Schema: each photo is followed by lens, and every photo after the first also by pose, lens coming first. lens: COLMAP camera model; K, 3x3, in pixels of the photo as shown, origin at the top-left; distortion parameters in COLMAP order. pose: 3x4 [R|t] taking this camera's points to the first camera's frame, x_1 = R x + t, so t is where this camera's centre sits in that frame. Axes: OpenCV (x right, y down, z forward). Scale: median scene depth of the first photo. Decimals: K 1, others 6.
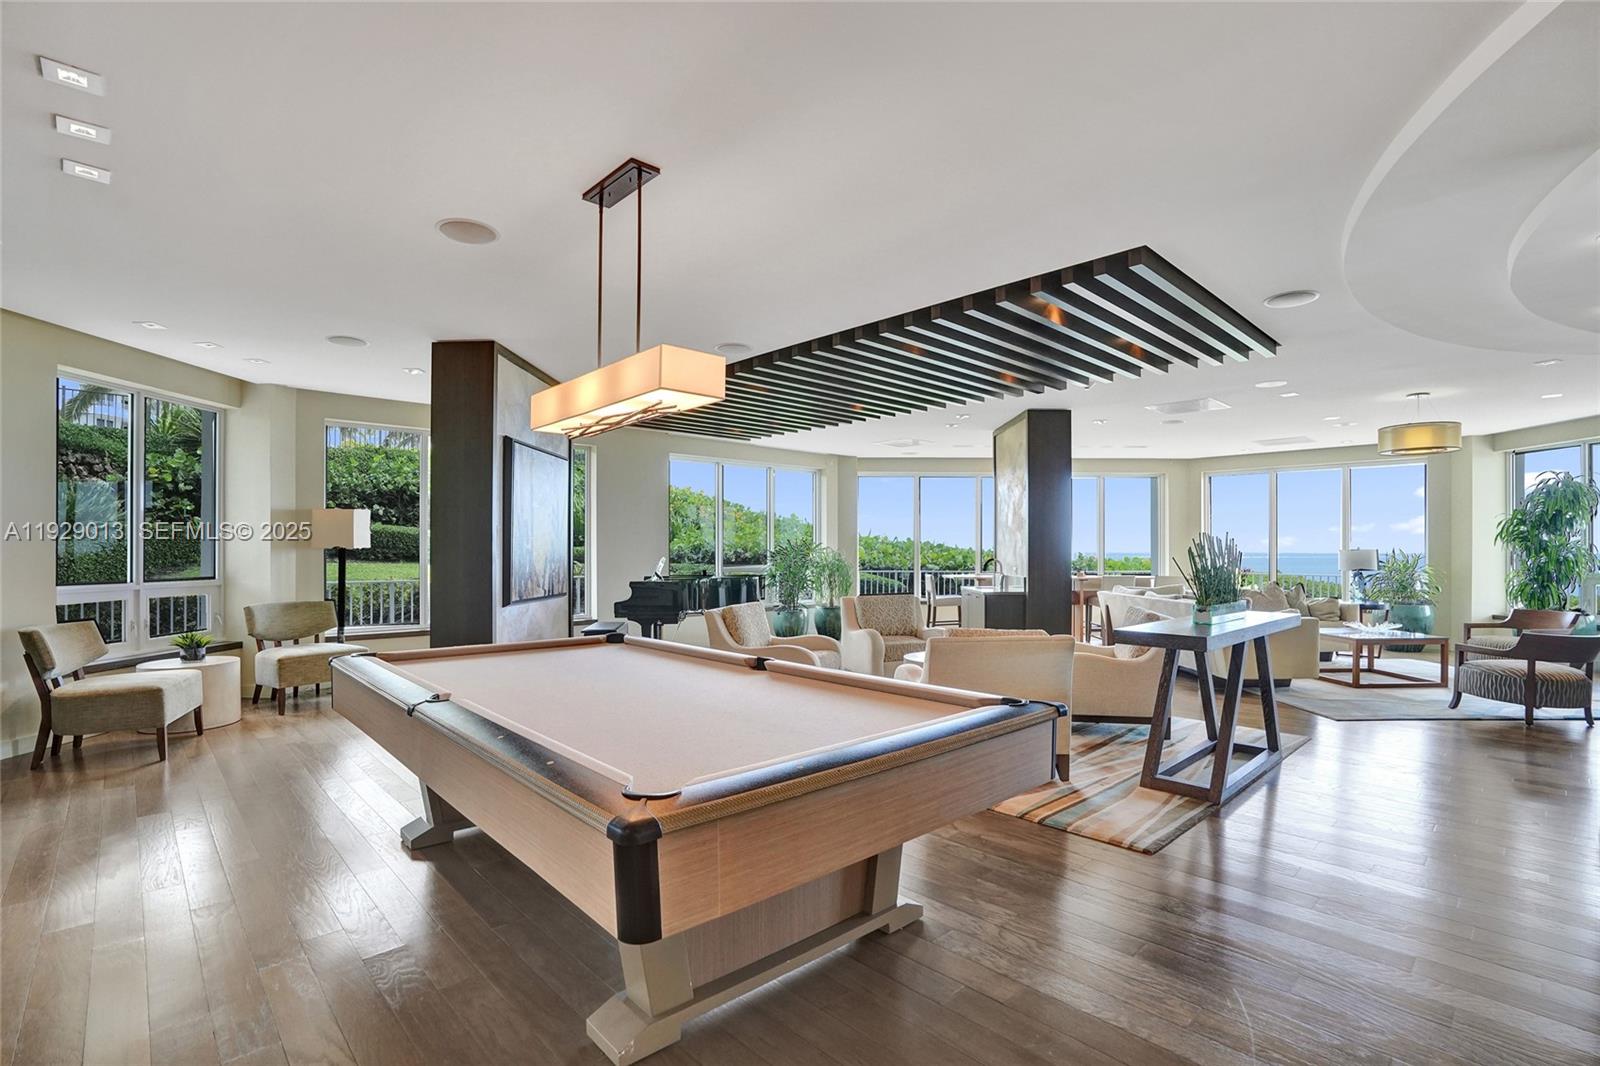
lens RADIAL K [[749.1, 0, 800.0], [0, 749.1, 533.0], [0, 0, 1]] dist [-0.038253, 0.000038]
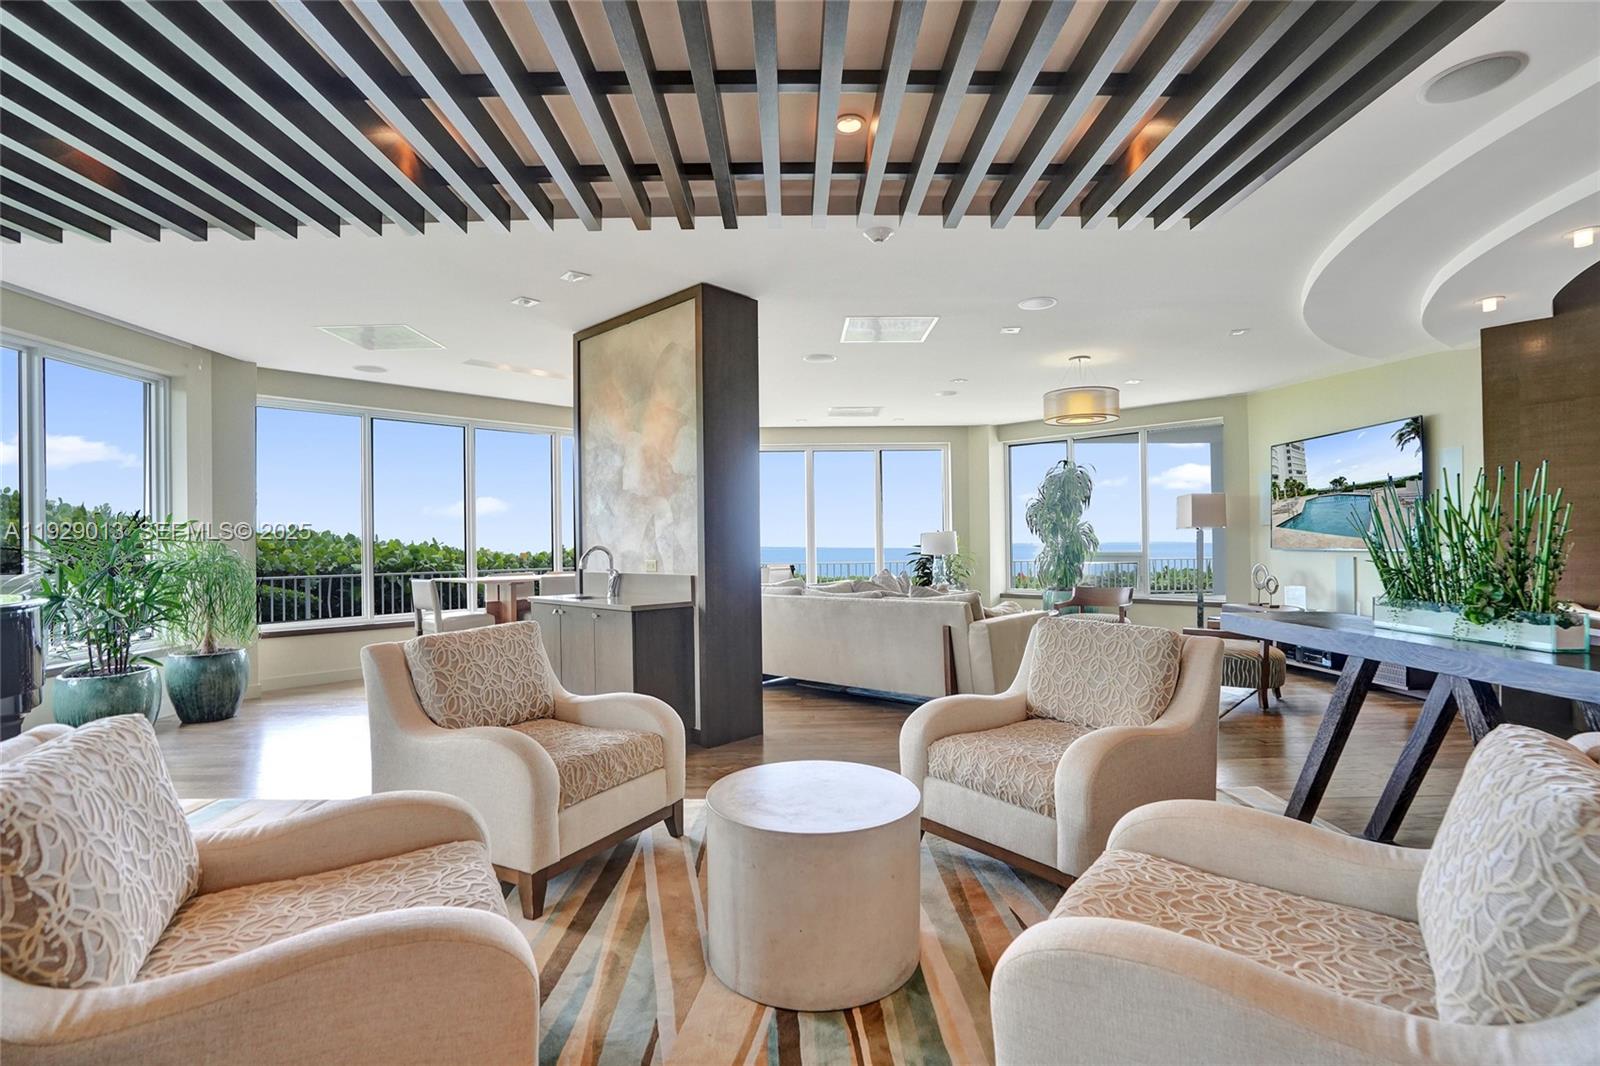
lens RADIAL K [[749.1, 0, 800.0], [0, 749.1, 533.0], [0, 0, 1]] dist [-0.038253, 0.000038]
pose [[0.682811, -0.000459, 0.730595, -0.051412], [-0.001275, 0.999998, 0.001820, 0.021274], [-0.730594, -0.002174, 0.682808, 0.451743]]
